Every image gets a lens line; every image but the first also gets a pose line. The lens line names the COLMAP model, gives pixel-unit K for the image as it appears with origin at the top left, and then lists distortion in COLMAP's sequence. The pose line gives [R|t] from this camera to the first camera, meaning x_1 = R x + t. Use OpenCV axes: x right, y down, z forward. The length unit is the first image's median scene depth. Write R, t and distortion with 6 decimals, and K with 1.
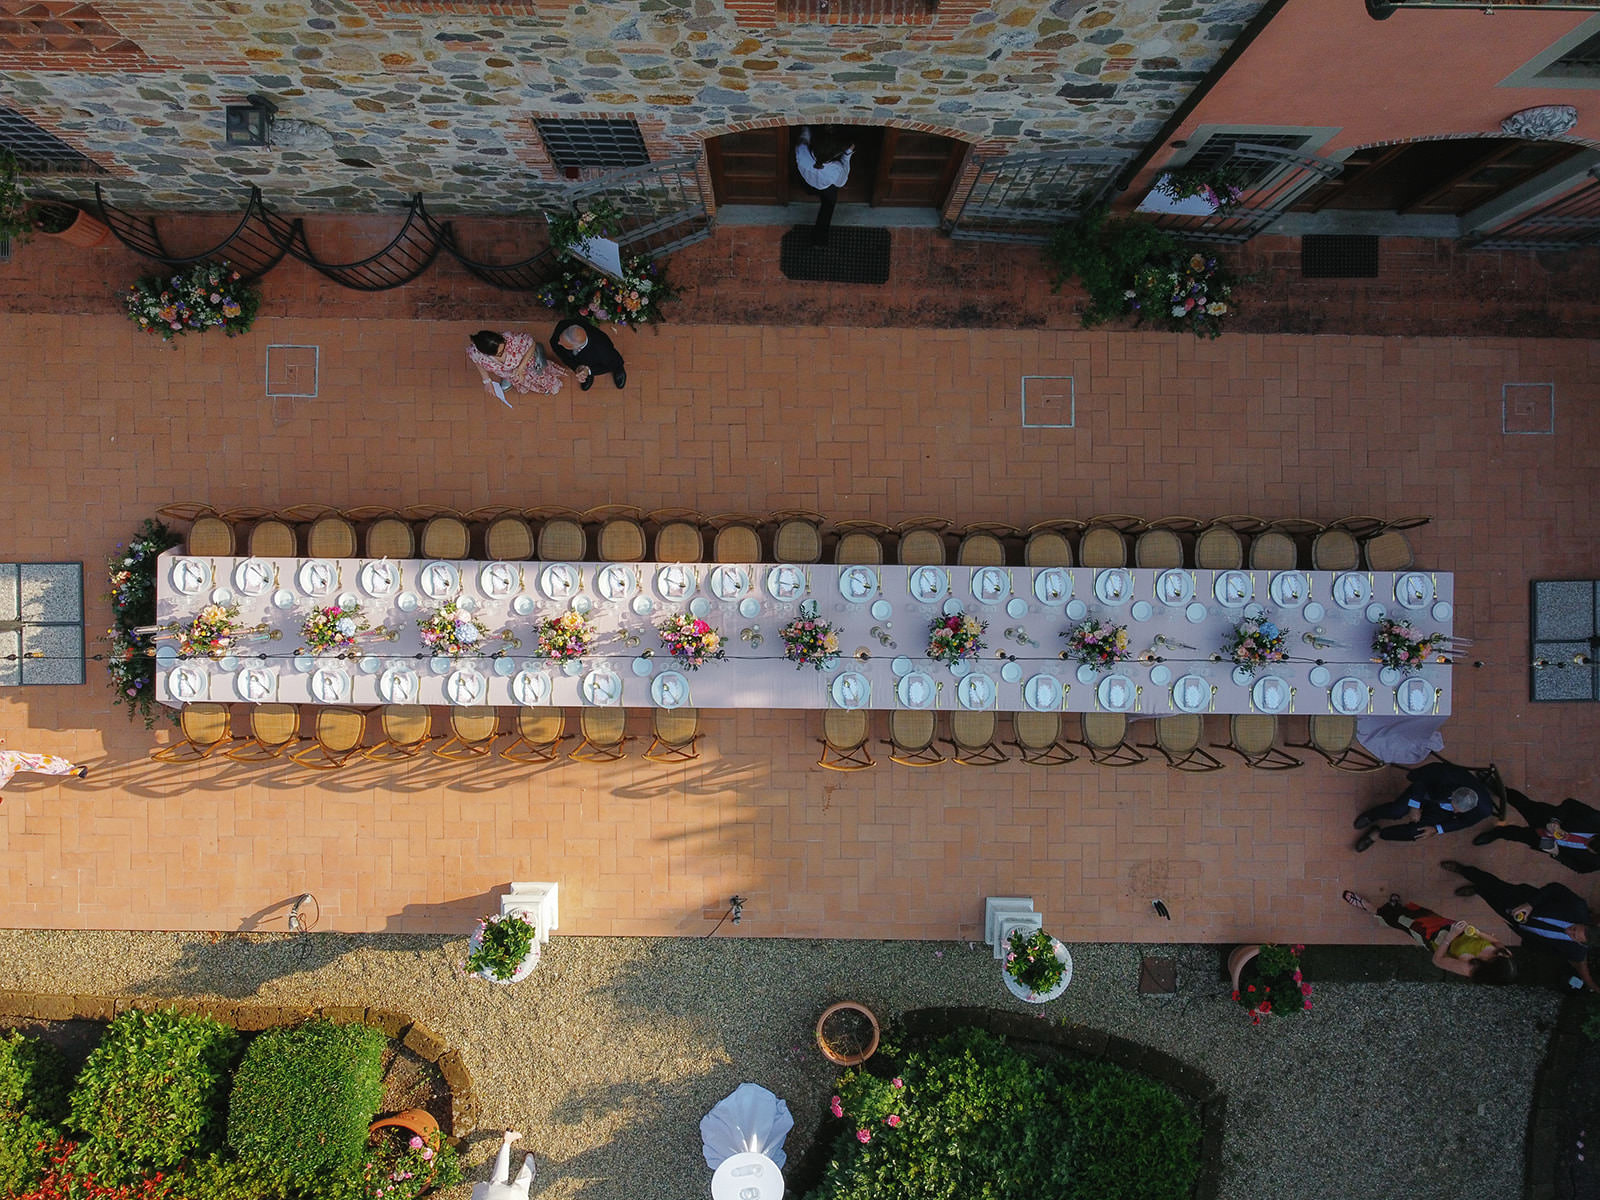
lens RADIAL K [[1205.4, 0, 804.2], [0, 1205.4, 582.3], [0, 0, 1]] dist [-0.004151, 0.005071]
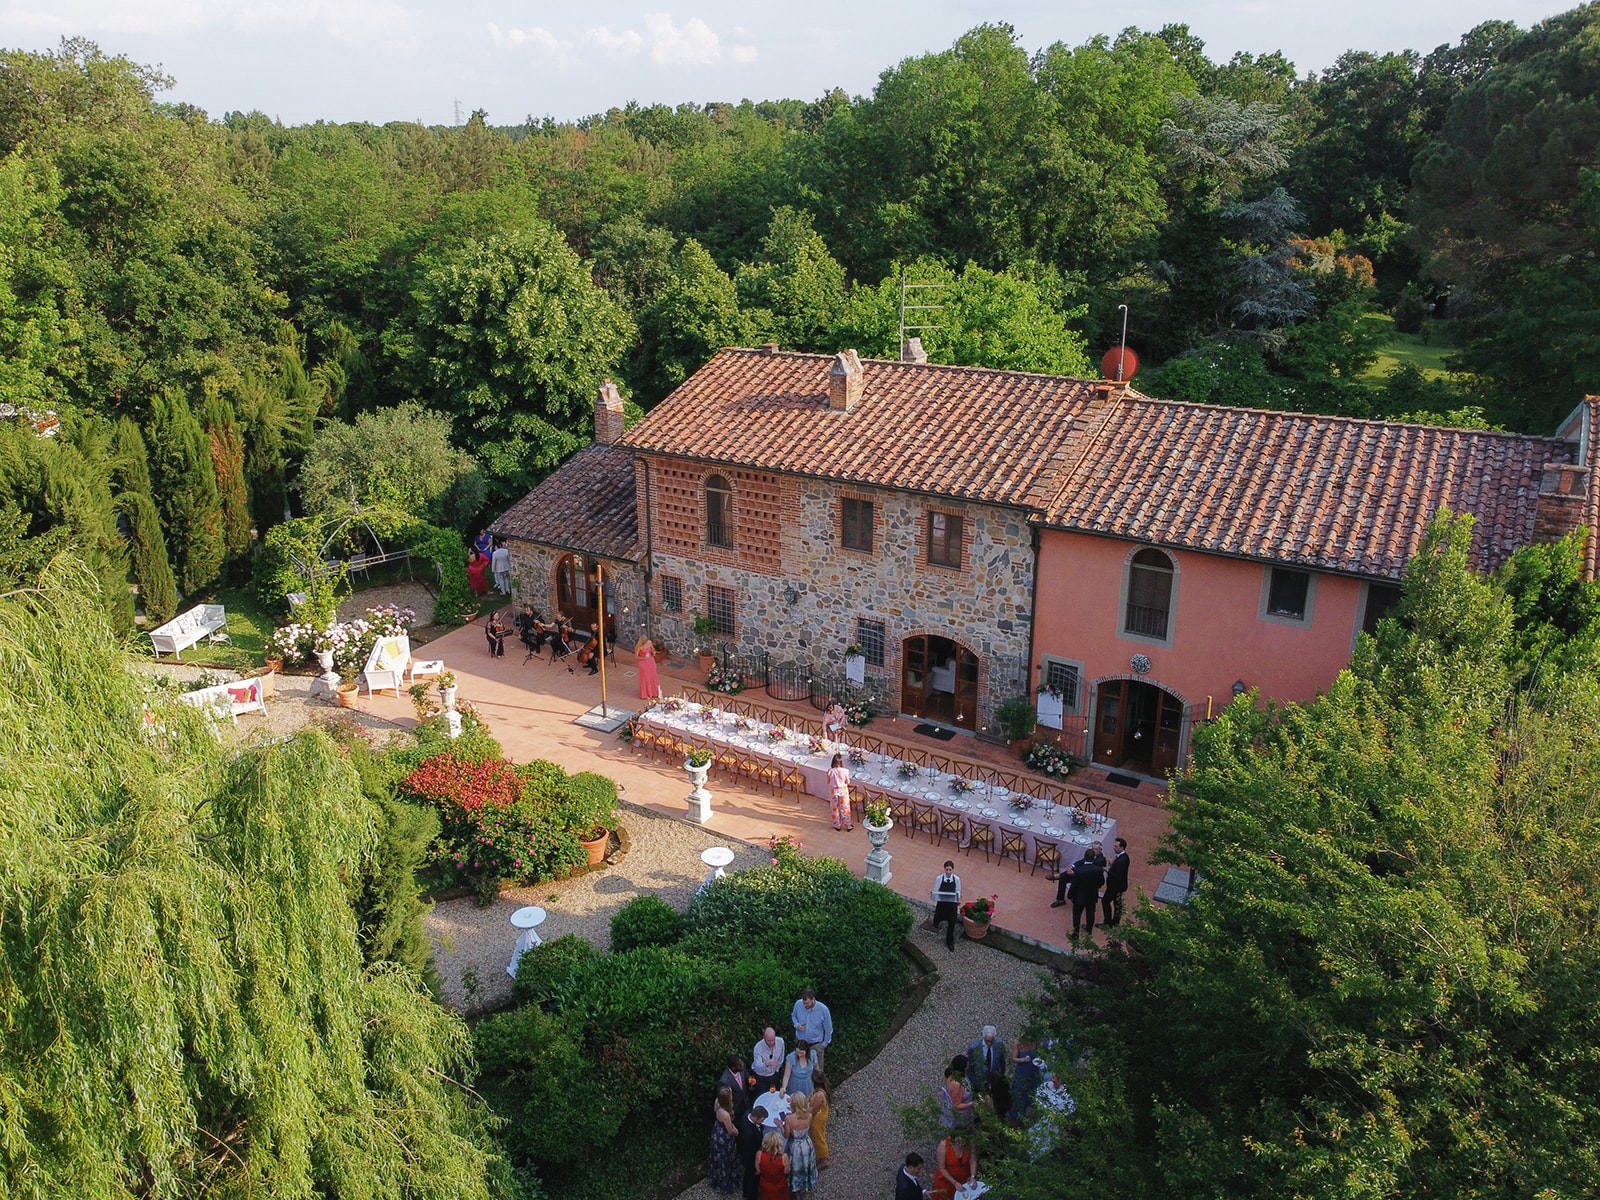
lens RADIAL K [[1205.4, 0, 791.3], [0, 1205.4, 585.0], [0, 0, 1]] dist [-0.004151, 0.005071]
pose [[0.858275, 0.158732, -0.488024, 1.265109], [-0.512740, 0.305057, -0.802520, 2.426638], [0.021489, 0.939013, 0.343211, -0.280913]]
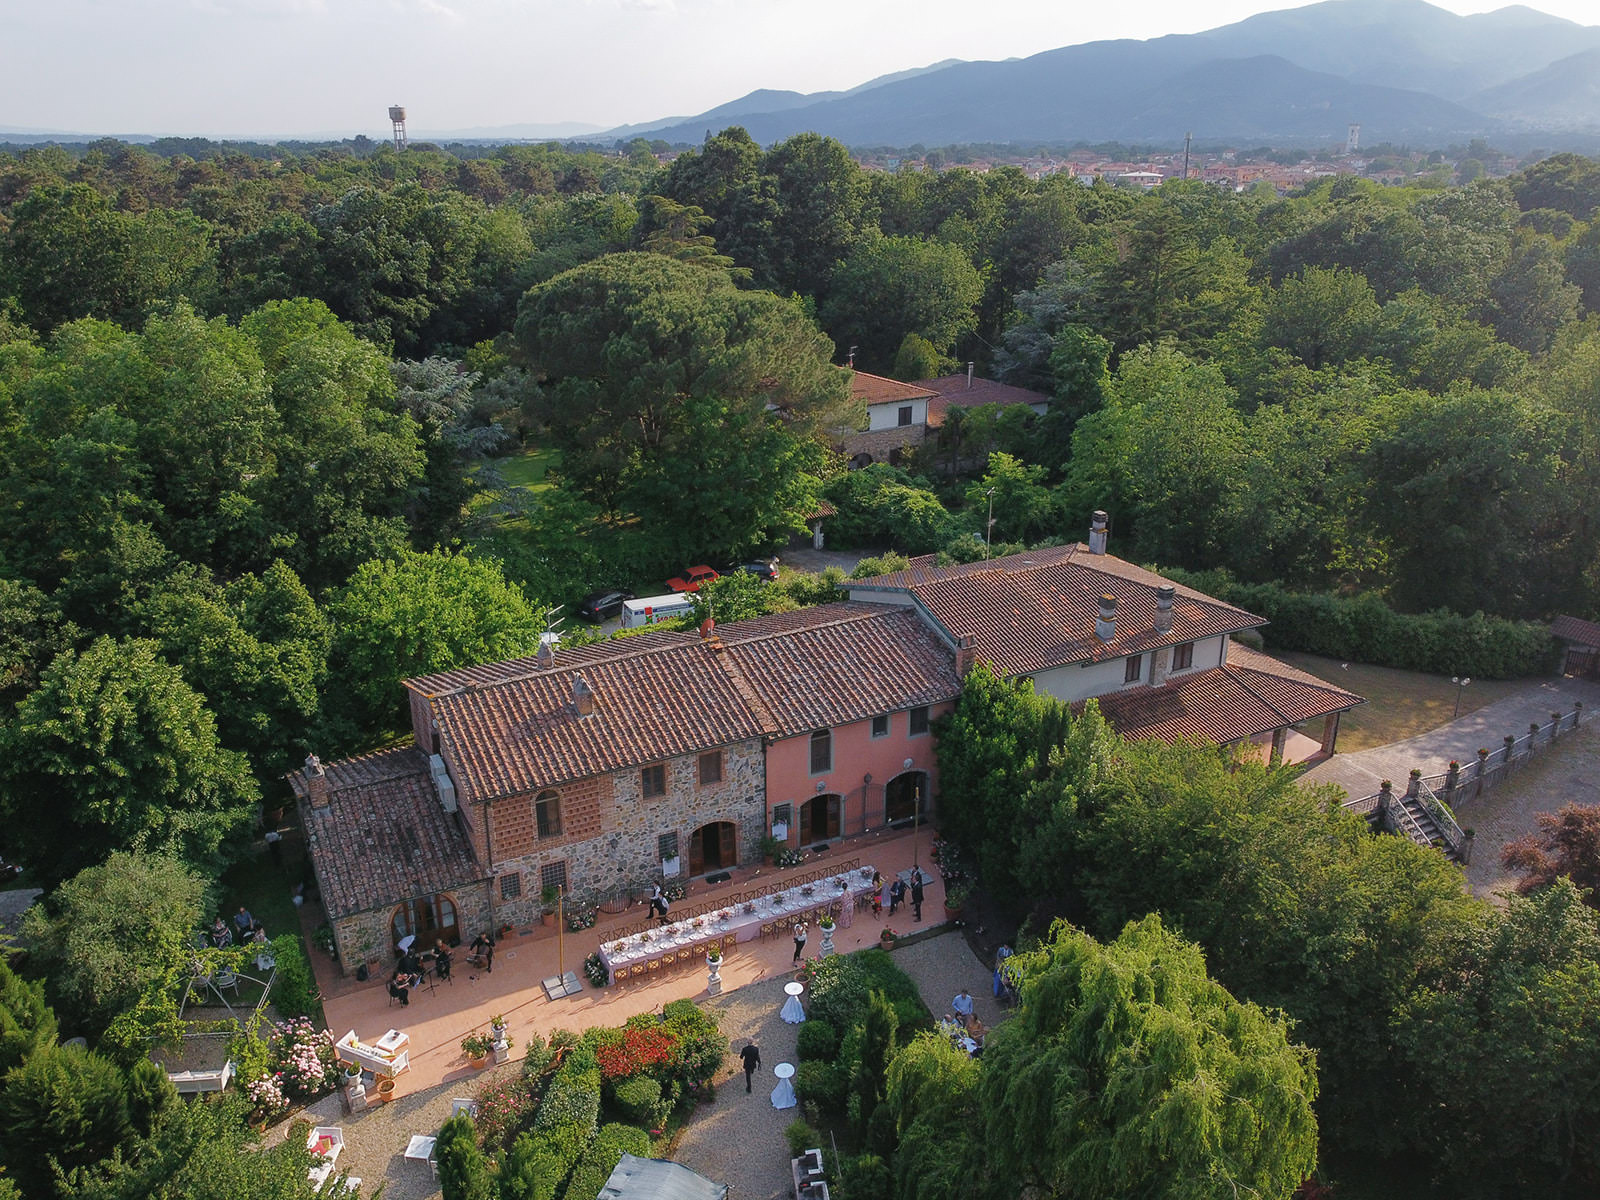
lens RADIAL K [[1205.4, 0, 794.2], [0, 1205.4, 594.0], [0, 0, 1]] dist [-0.004151, 0.005071]
pose [[0.890819, -0.181564, 0.416505, -1.707332], [0.454043, 0.321564, -0.830929, 3.955922], [0.016934, 0.929318, 0.368893, -1.955470]]
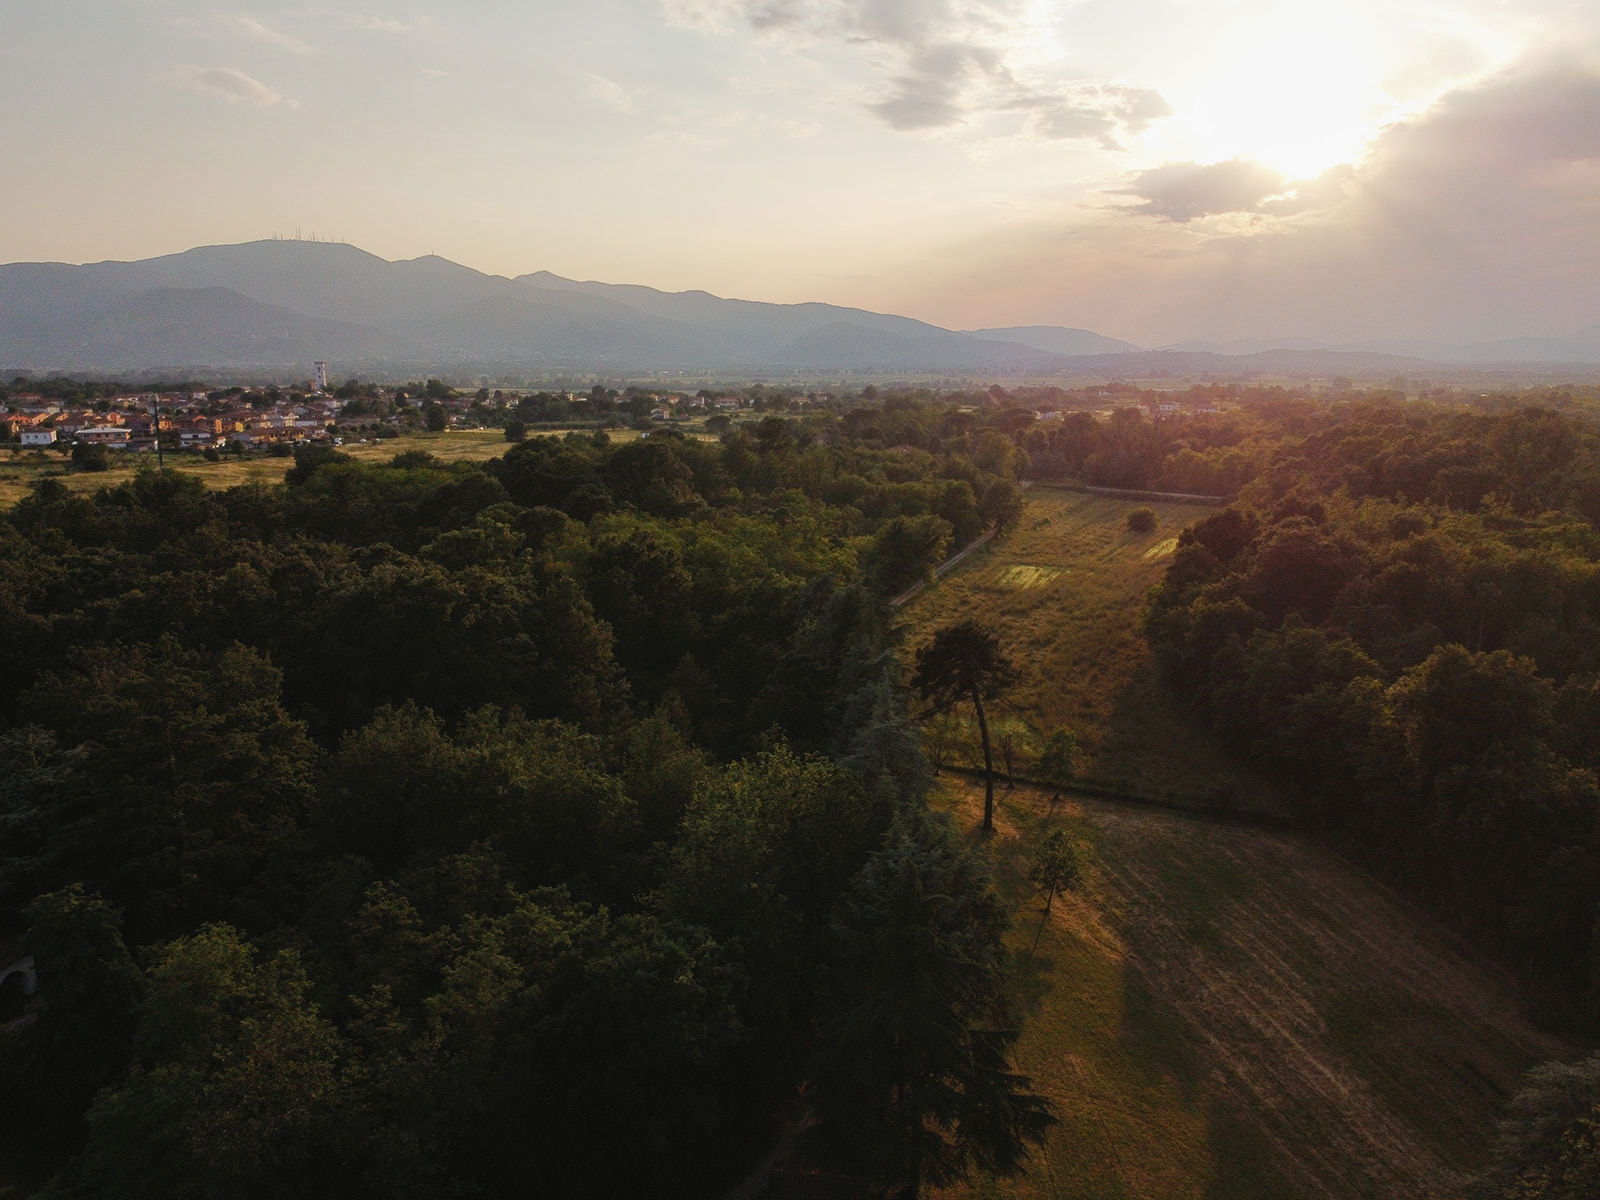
lens RADIAL K [[1205.4, 0, 799.0], [0, 1205.4, 597.0], [0, 0, 1]] dist [-0.004151, 0.005071]
pose [[0.309977, -0.200370, 0.929390, 0.517117], [0.950737, 0.069198, -0.302178, 1.604930], [-0.003765, 0.977274, 0.211949, -3.403928]]
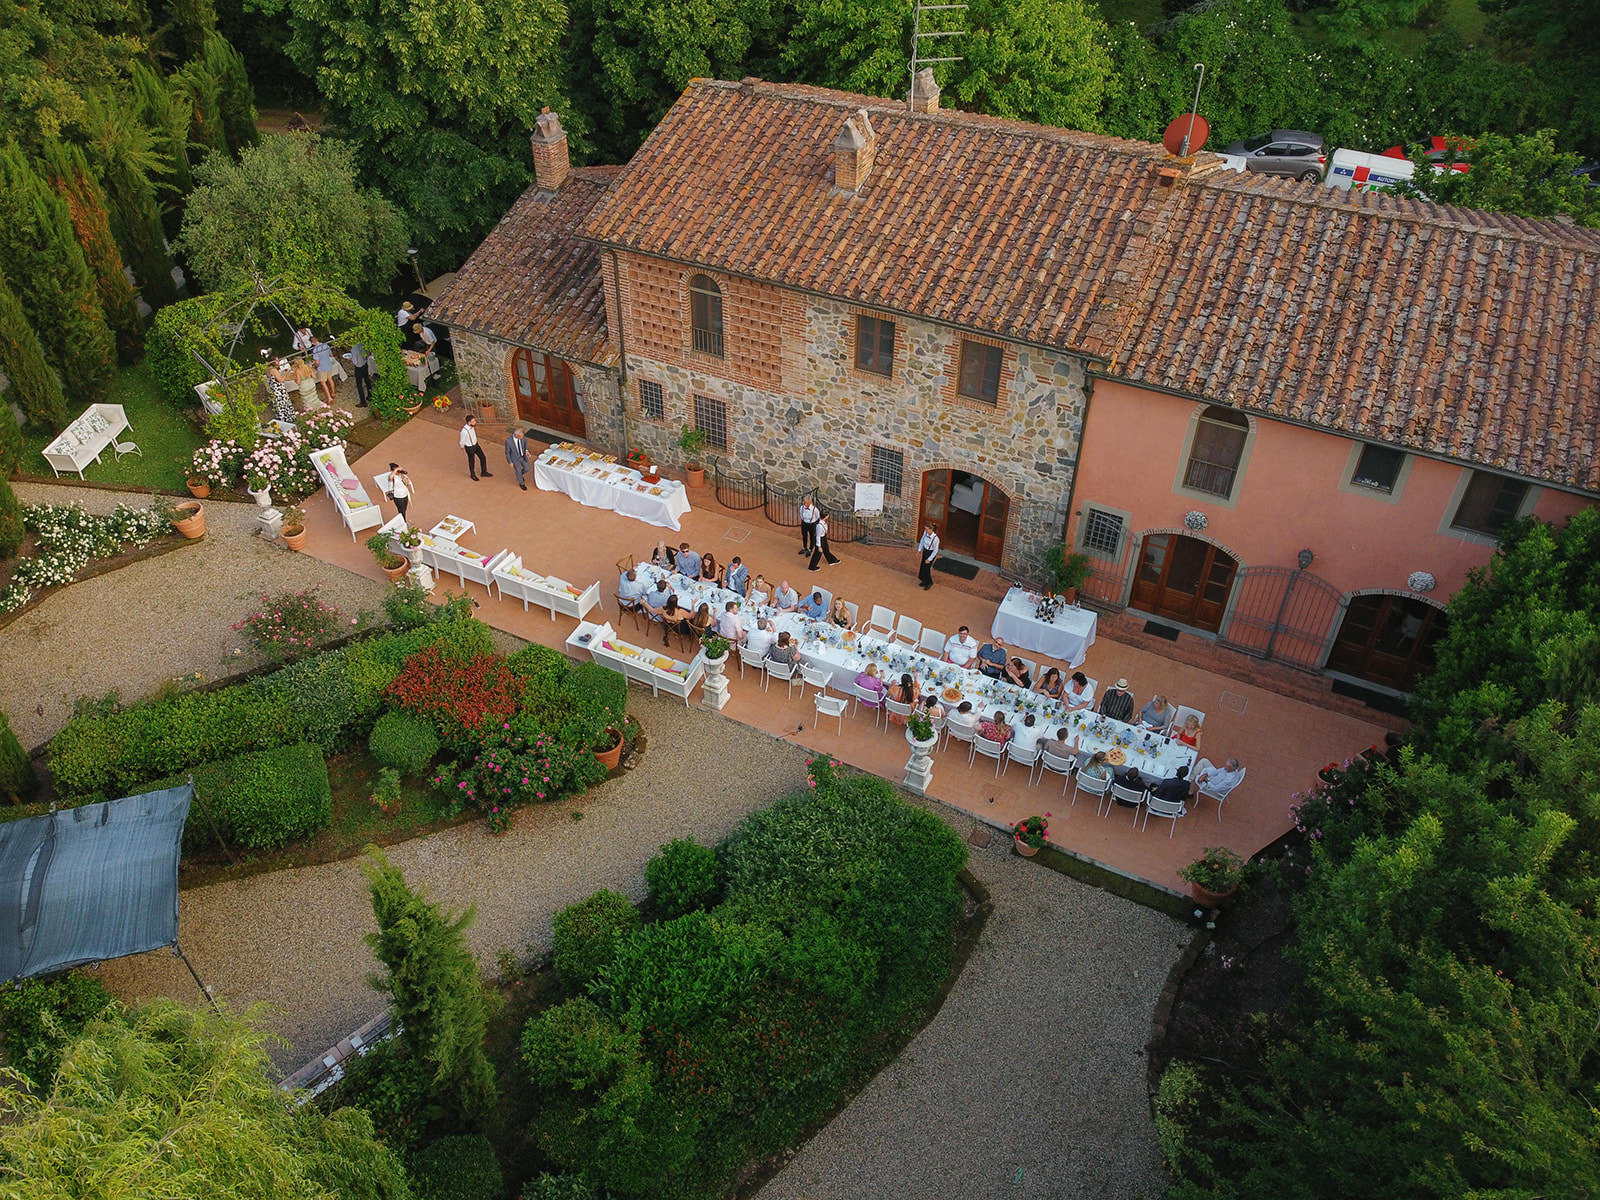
lens RADIAL K [[1205.4, 0, 791.3], [0, 1205.4, 580.6], [0, 0, 1]] dist [-0.004151, 0.005071]
pose [[0.893515, 0.276824, -0.353553, 0.761106], [-0.448878, 0.571433, -0.687003, 1.986355], [0.011853, 0.772549, 0.634844, -0.679460]]
